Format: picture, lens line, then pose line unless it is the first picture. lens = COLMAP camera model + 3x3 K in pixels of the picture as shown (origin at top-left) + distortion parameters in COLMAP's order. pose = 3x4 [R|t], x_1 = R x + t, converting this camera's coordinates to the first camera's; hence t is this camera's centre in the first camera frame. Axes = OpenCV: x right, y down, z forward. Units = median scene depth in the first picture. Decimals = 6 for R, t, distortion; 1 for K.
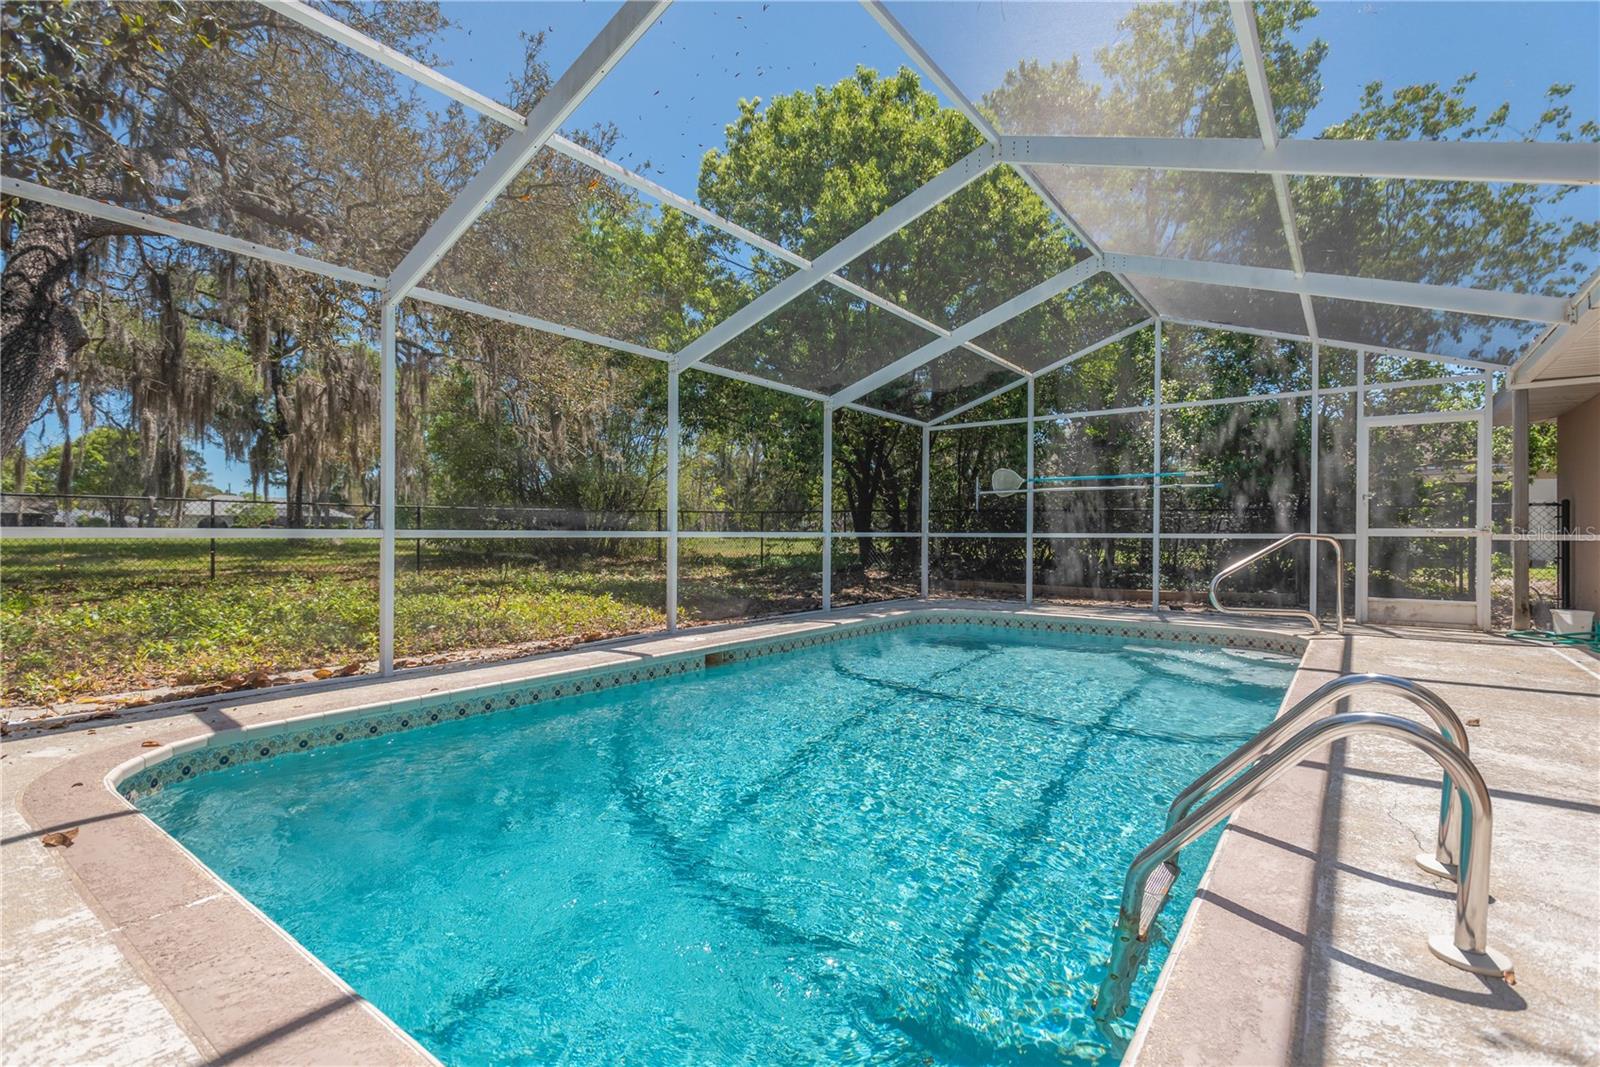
lens RADIAL K [[751.2, 0, 800.8], [0, 751.2, 537.3], [0, 0, 1]] dist [0.000649, 0.000460]
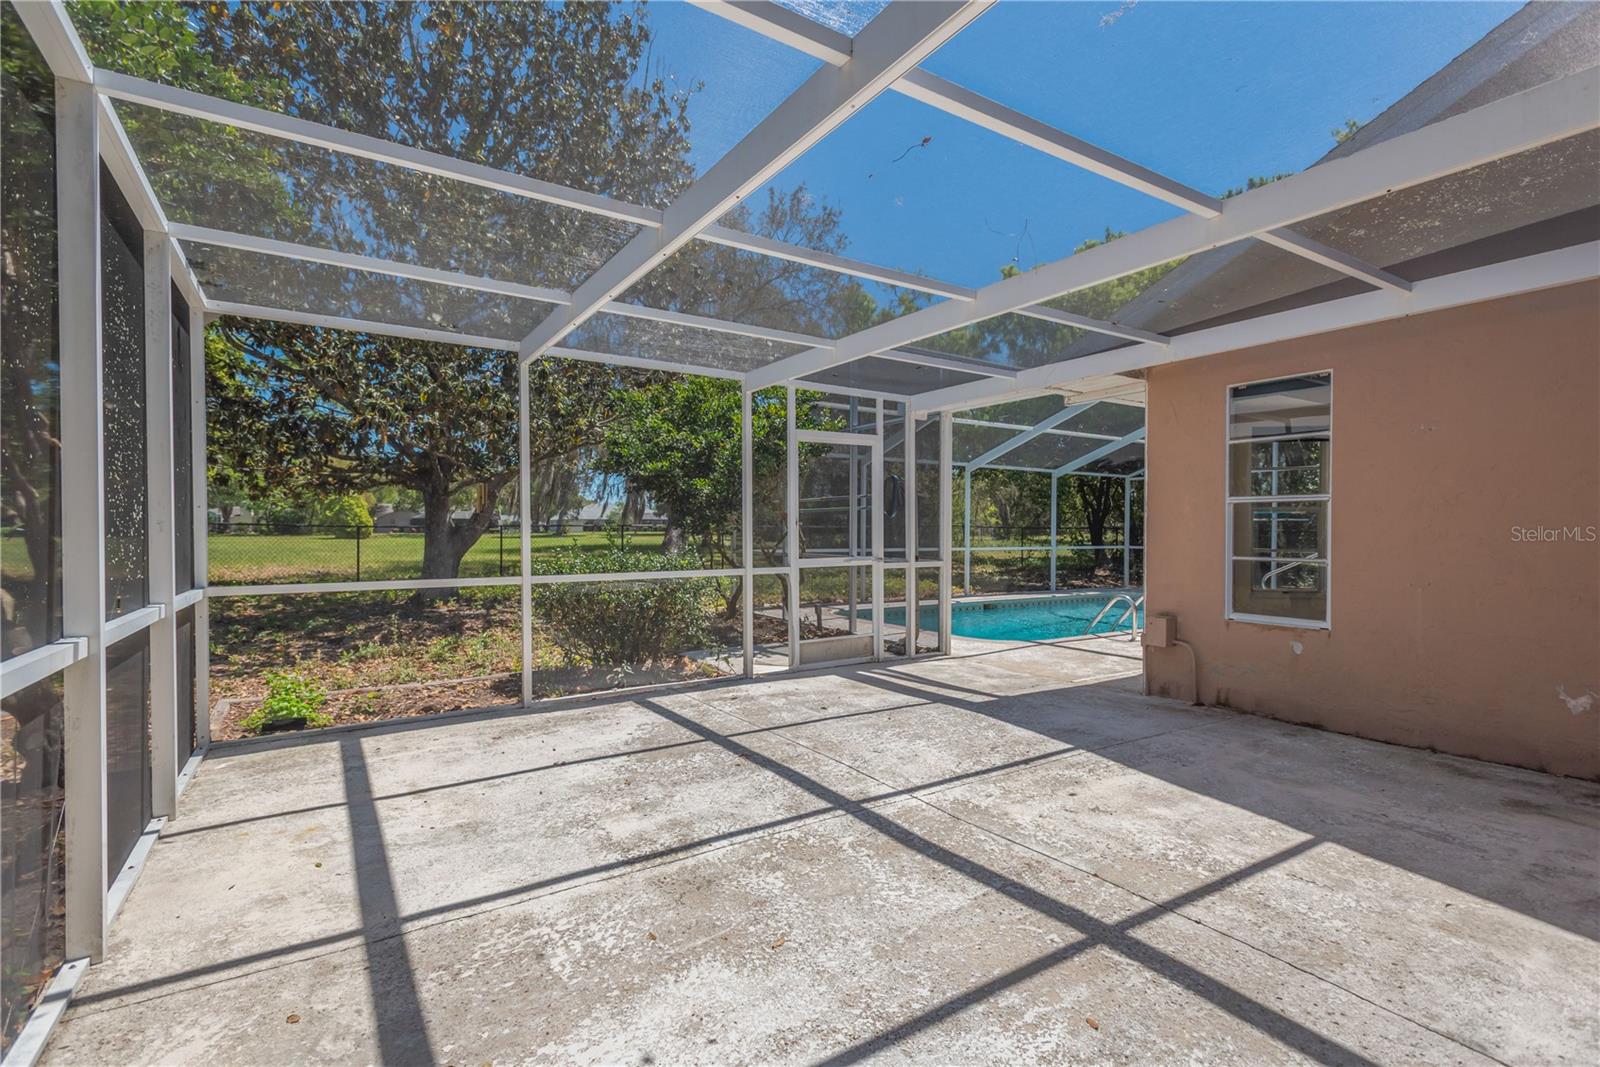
lens RADIAL K [[751.2, 0, 801.5], [0, 751.2, 546.5], [0, 0, 1]] dist [0.000649, 0.000460]
pose [[0.936619, 0.011809, -0.350151, 0.088664], [-0.007709, 0.999884, 0.013100, -0.021810], [0.350265, -0.009570, 0.936602, -0.783827]]
